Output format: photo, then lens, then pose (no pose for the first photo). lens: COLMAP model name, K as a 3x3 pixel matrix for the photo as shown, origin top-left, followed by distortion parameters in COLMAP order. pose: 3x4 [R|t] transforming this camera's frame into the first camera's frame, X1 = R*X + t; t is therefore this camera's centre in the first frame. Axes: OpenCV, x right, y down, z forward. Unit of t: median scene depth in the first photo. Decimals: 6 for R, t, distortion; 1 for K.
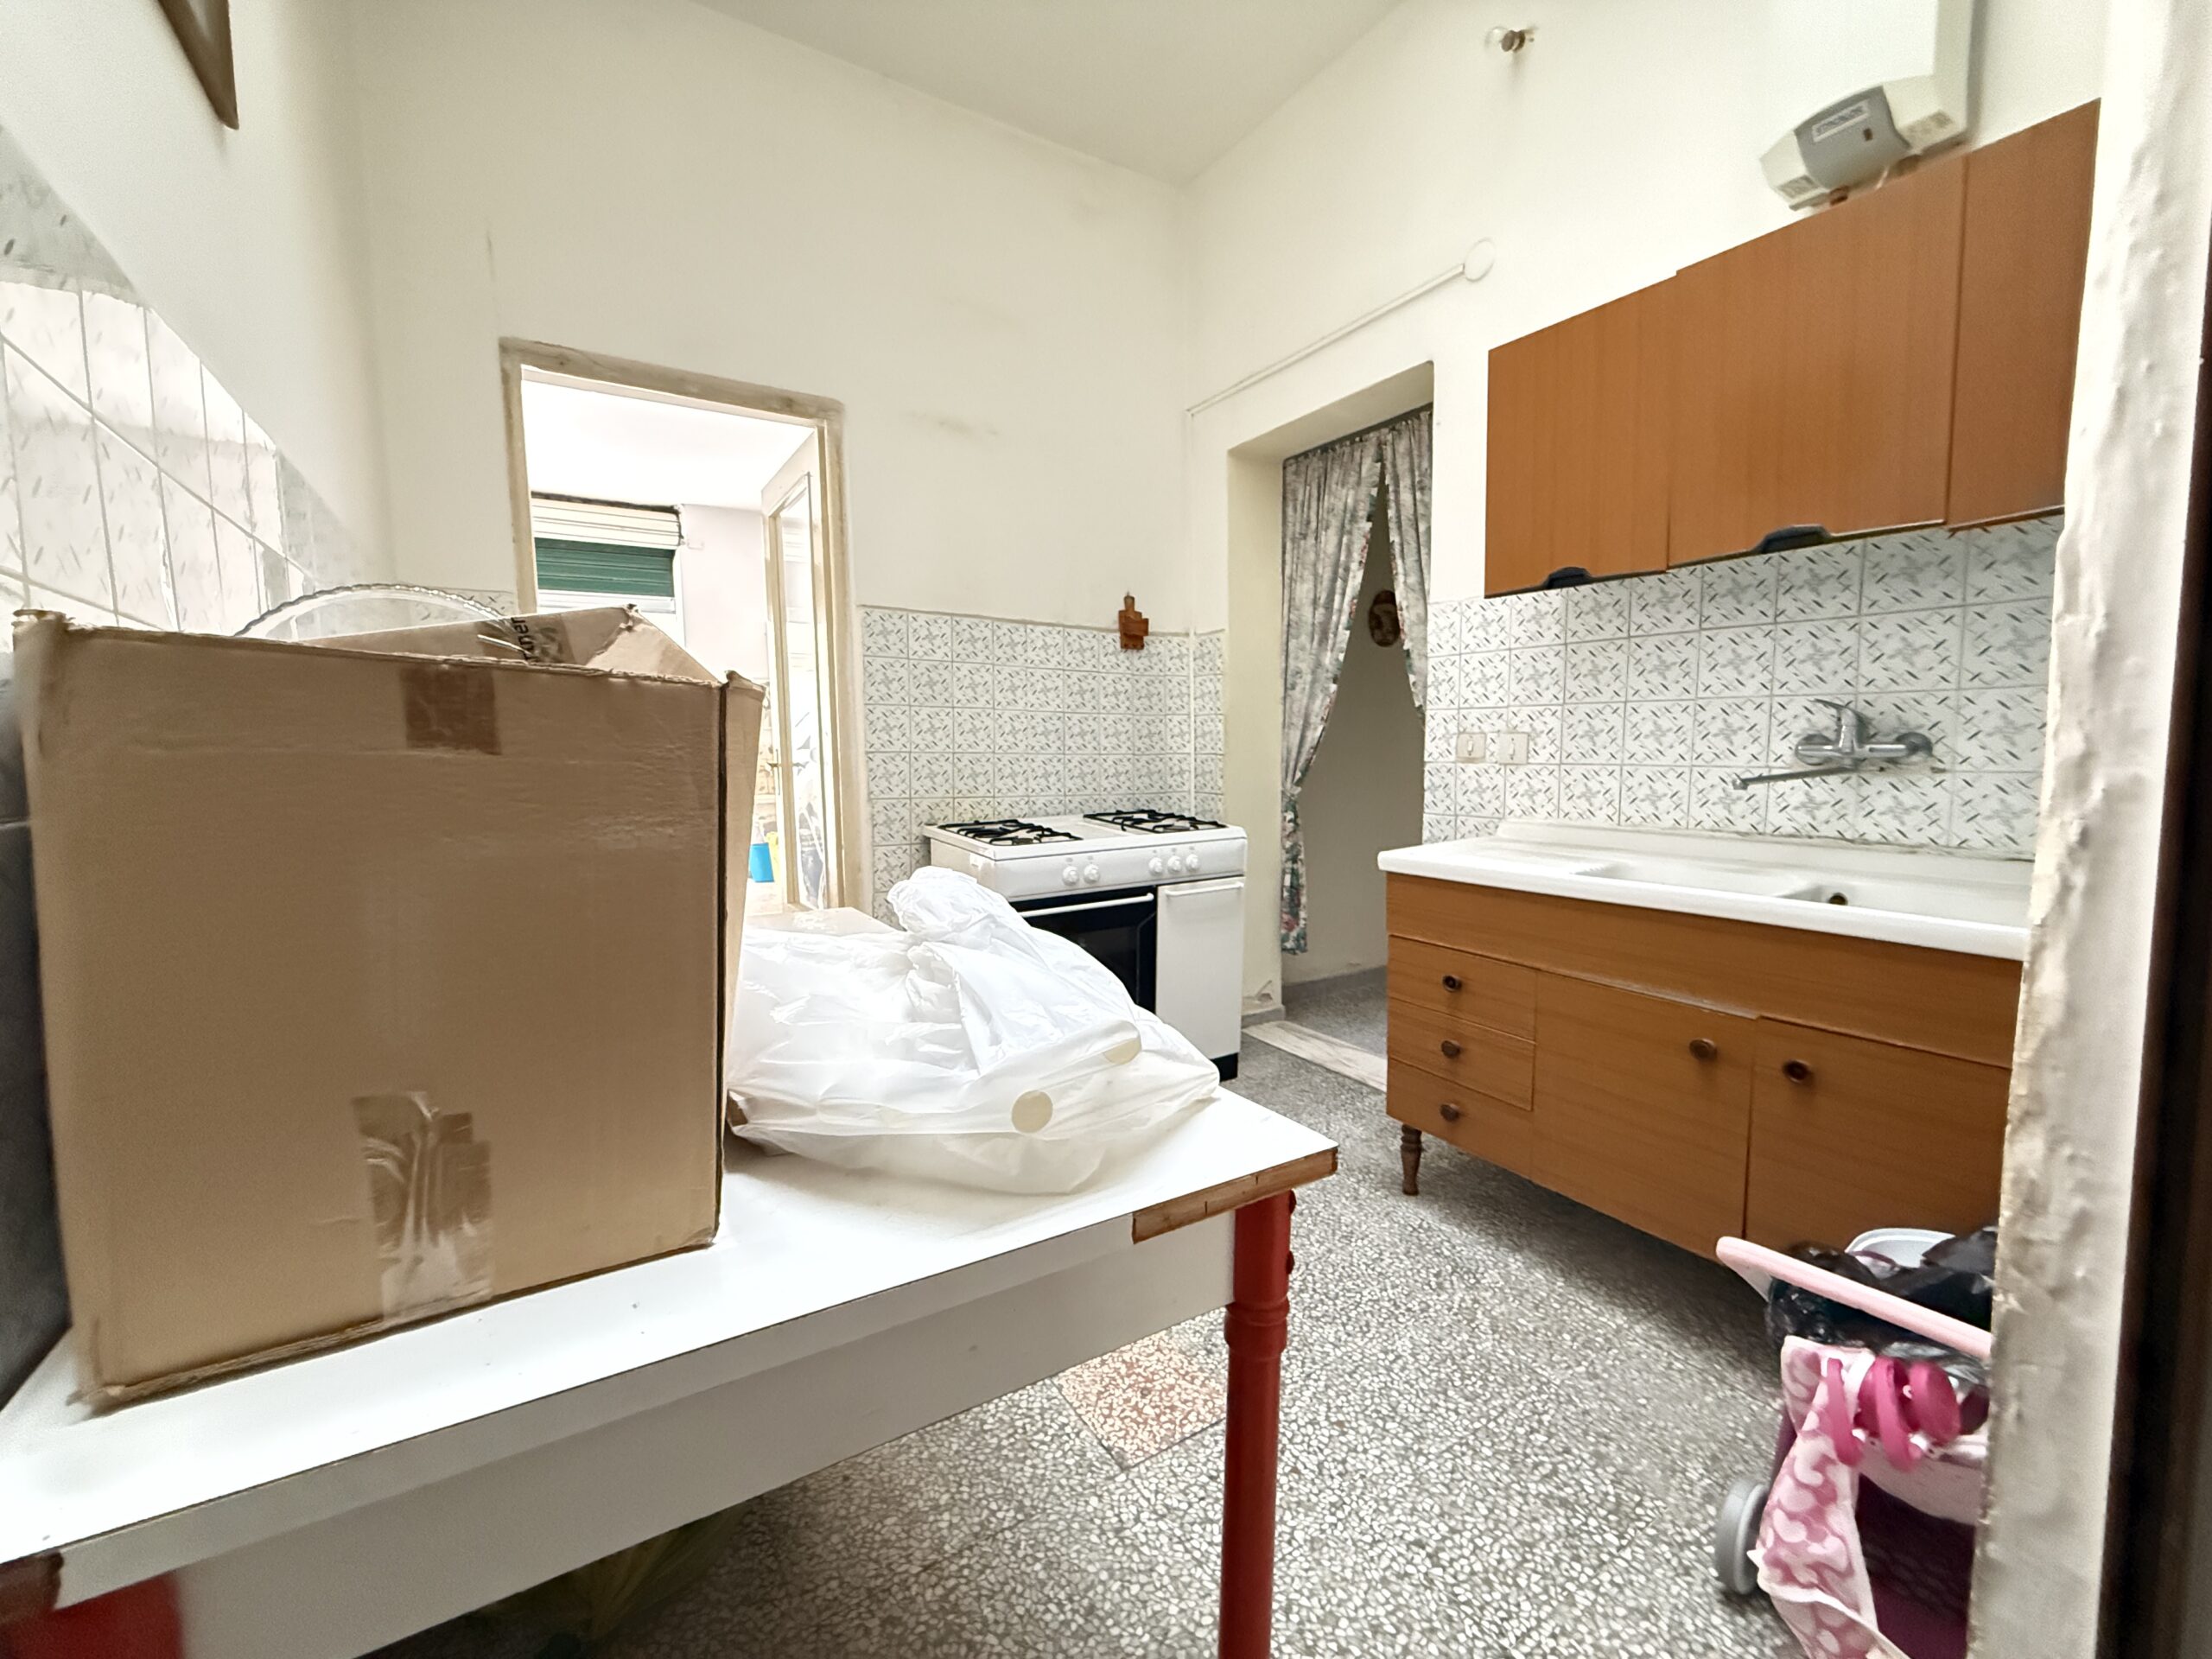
lens RADIAL K [[883.5, 0, 1104.2], [0, 883.5, 822.7], [0, 0, 1]] dist [-0.000115, 0.000574]
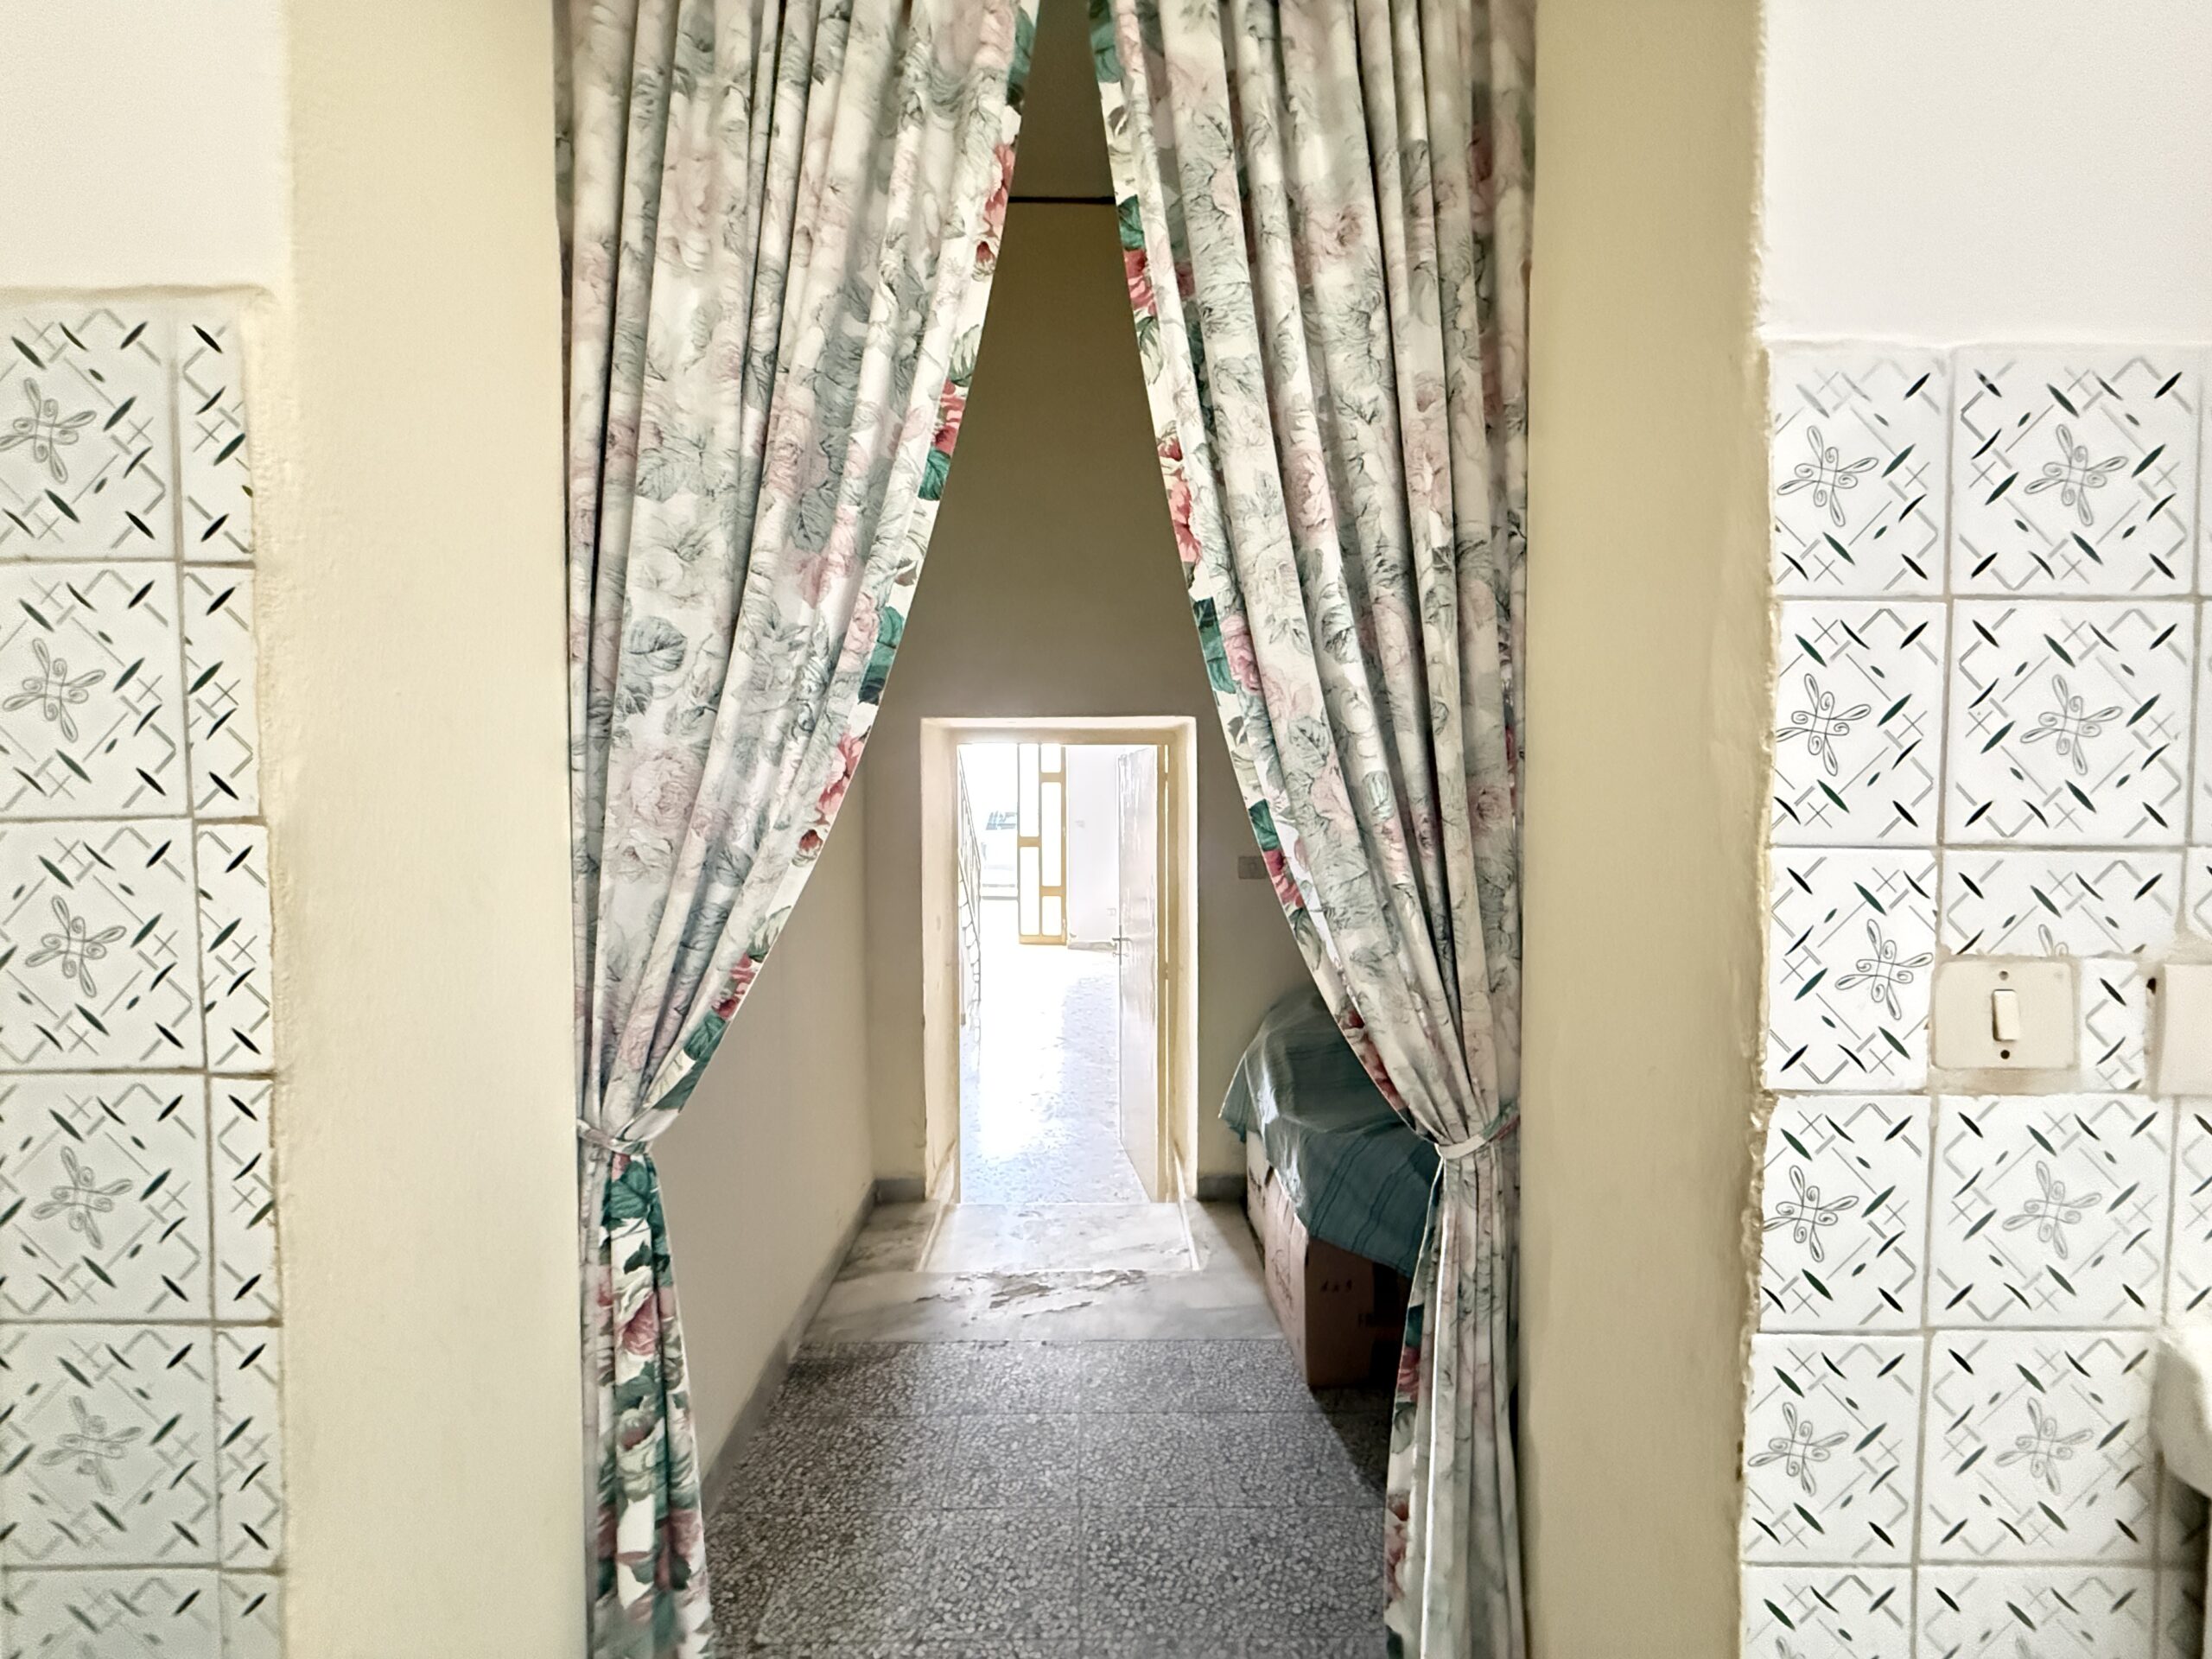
lens RADIAL K [[883.5, 0, 1103.7], [0, 883.5, 826.5], [0, 0, 1]] dist [-0.000115, 0.000574]
pose [[0.529787, -0.007834, 0.848095, 0.103934], [0.072267, 0.996738, -0.035937, -0.136137], [-0.845046, 0.080328, 0.528624, 1.022956]]
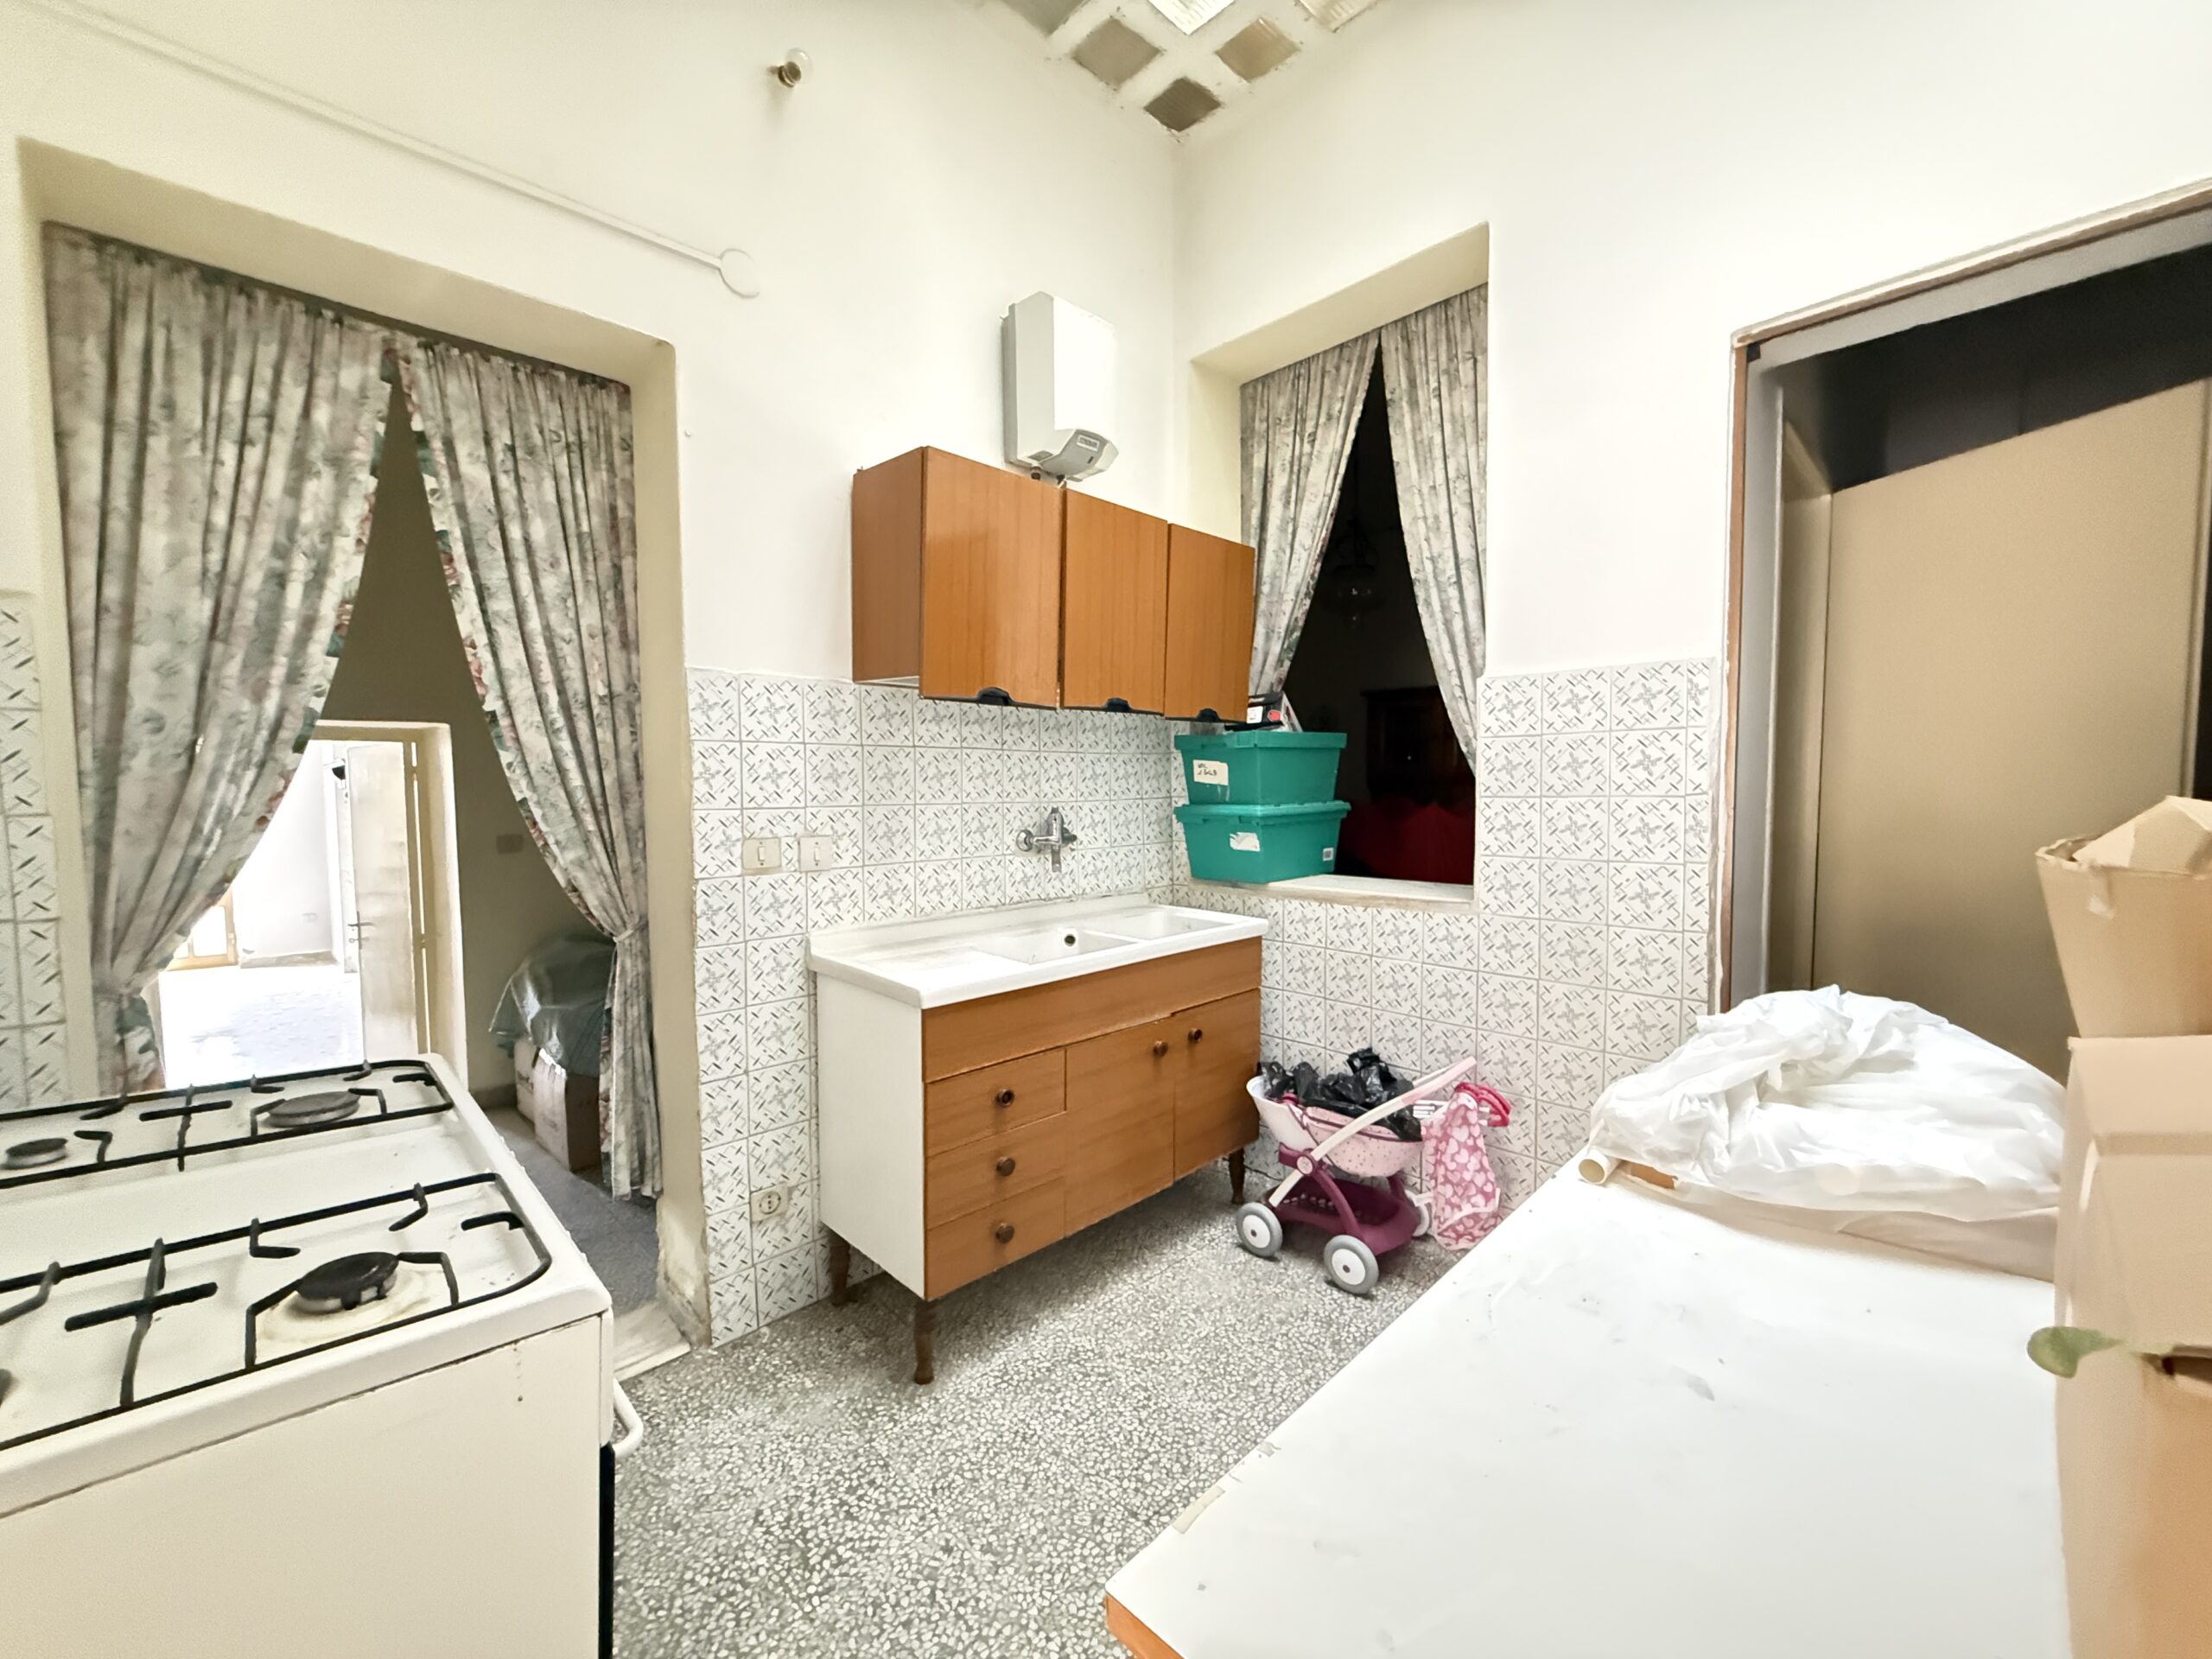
lens RADIAL K [[883.5, 0, 1094.7], [0, 883.5, 829.0], [0, 0, 1]] dist [-0.000115, 0.000574]
pose [[-0.204157, -0.034149, 0.978342, -0.432674], [0.102186, 0.993188, 0.055991, -0.118881], [-0.973590, 0.111404, -0.199277, 0.821809]]
